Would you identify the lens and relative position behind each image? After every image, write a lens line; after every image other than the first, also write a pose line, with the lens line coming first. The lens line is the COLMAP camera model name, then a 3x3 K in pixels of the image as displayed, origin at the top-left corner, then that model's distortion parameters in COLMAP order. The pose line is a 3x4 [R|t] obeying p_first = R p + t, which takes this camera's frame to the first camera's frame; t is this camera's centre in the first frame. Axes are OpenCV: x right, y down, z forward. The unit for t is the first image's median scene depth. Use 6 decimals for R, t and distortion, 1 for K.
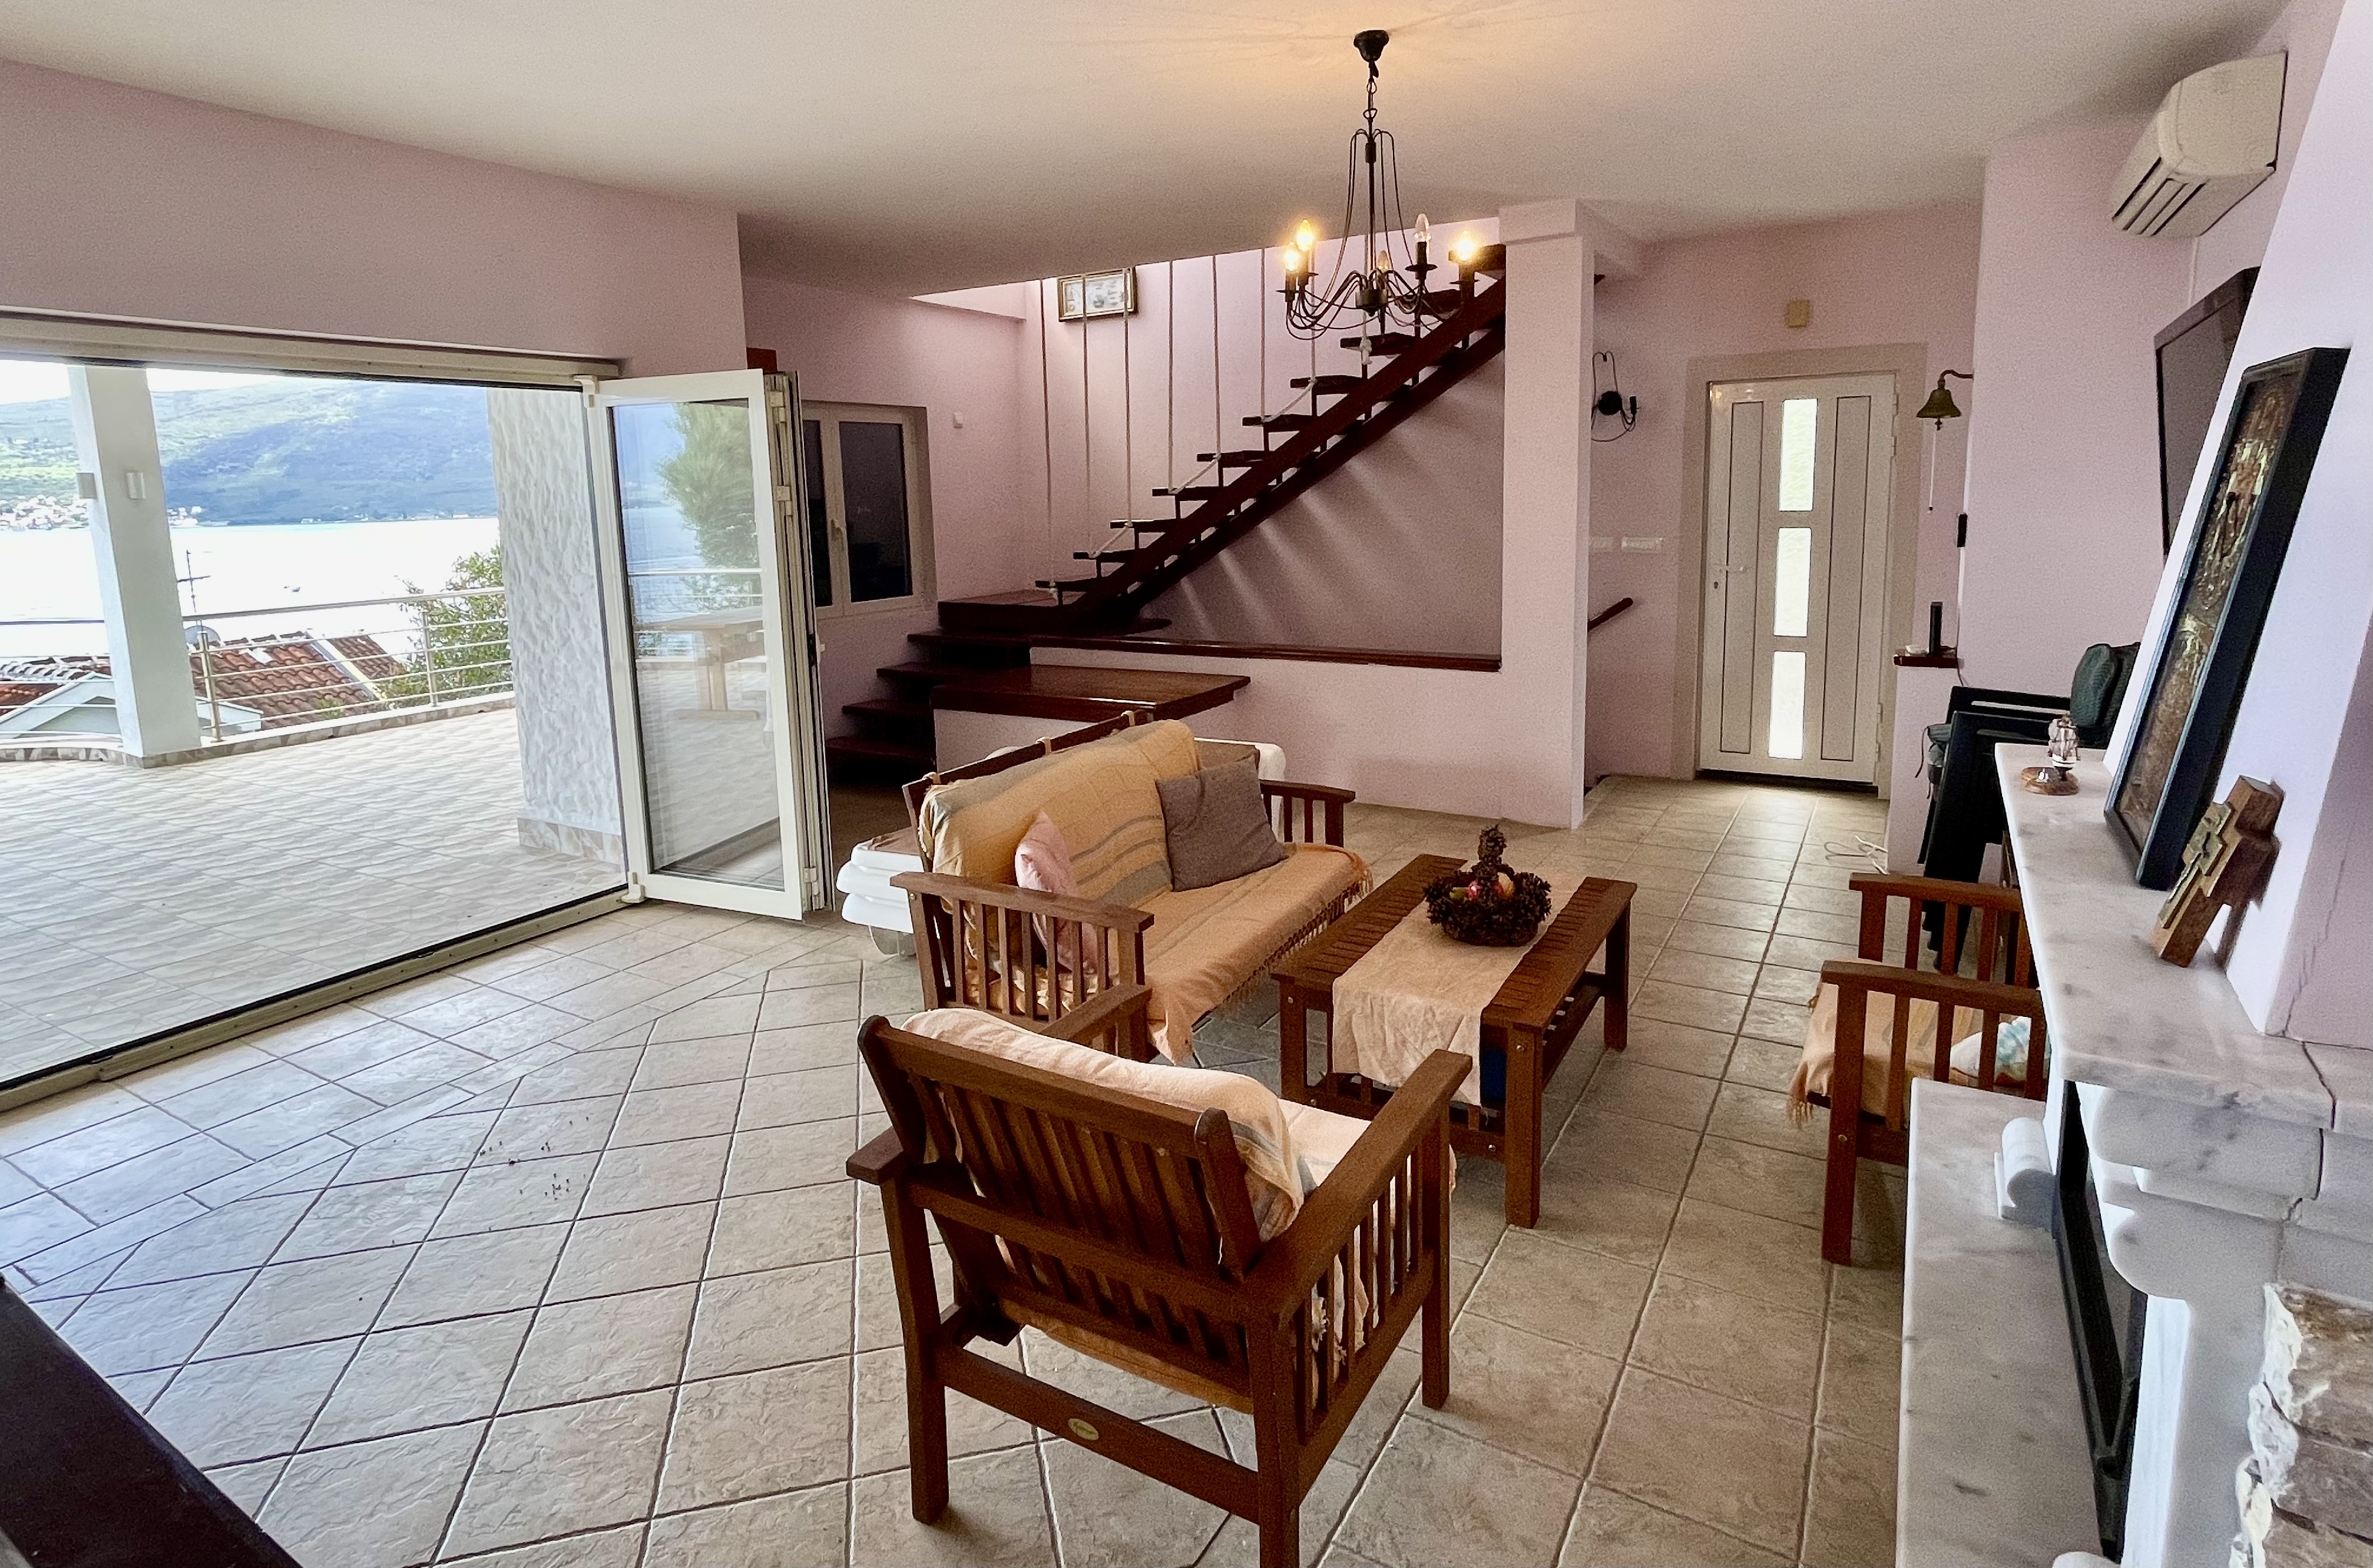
lens RADIAL K [[1209.5, 0, 1182.9], [0, 1209.5, 783.5], [0, 0, 1]] dist [-0.001814, -0.000447]
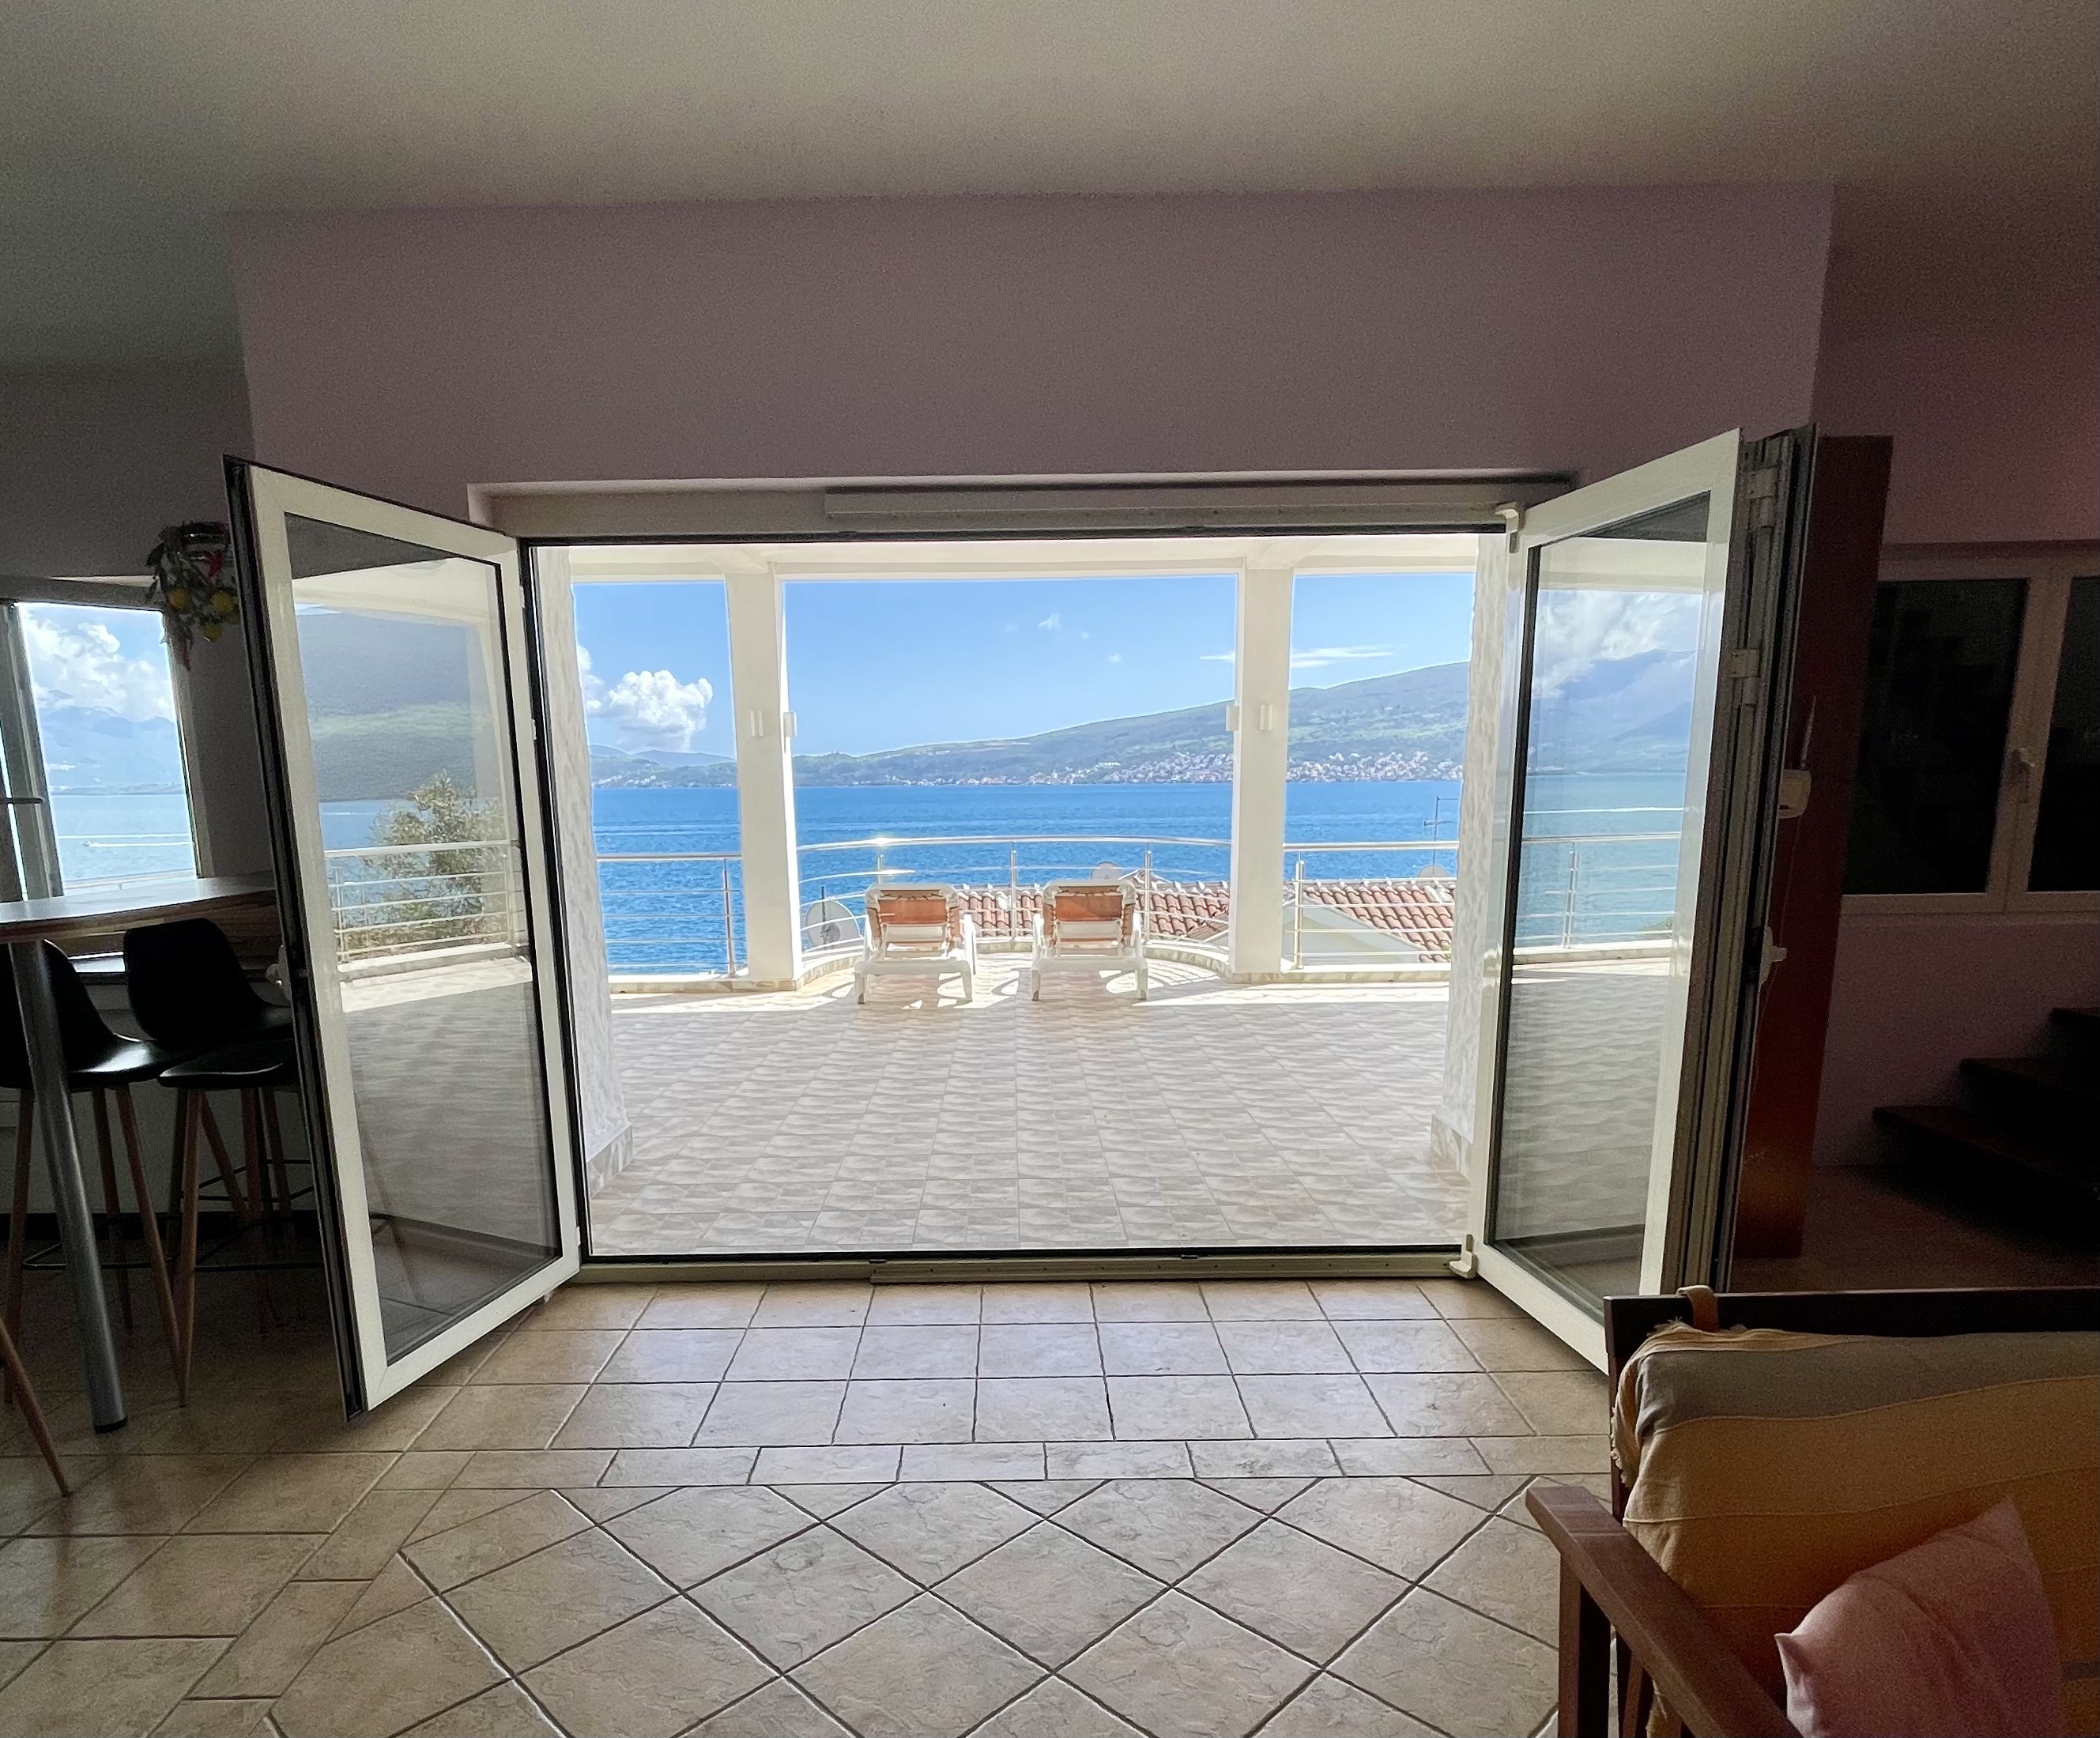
lens RADIAL K [[1284.1, 0, 1030.0], [0, 1284.1, 1041.7], [0, 0, 1]] dist [-0.004758, -0.002905]
pose [[0.520560, 0.190838, -0.832225, 0.010499], [-0.204040, 0.974266, 0.095781, -0.054655], [0.829087, 0.119948, 0.546102, 0.373778]]
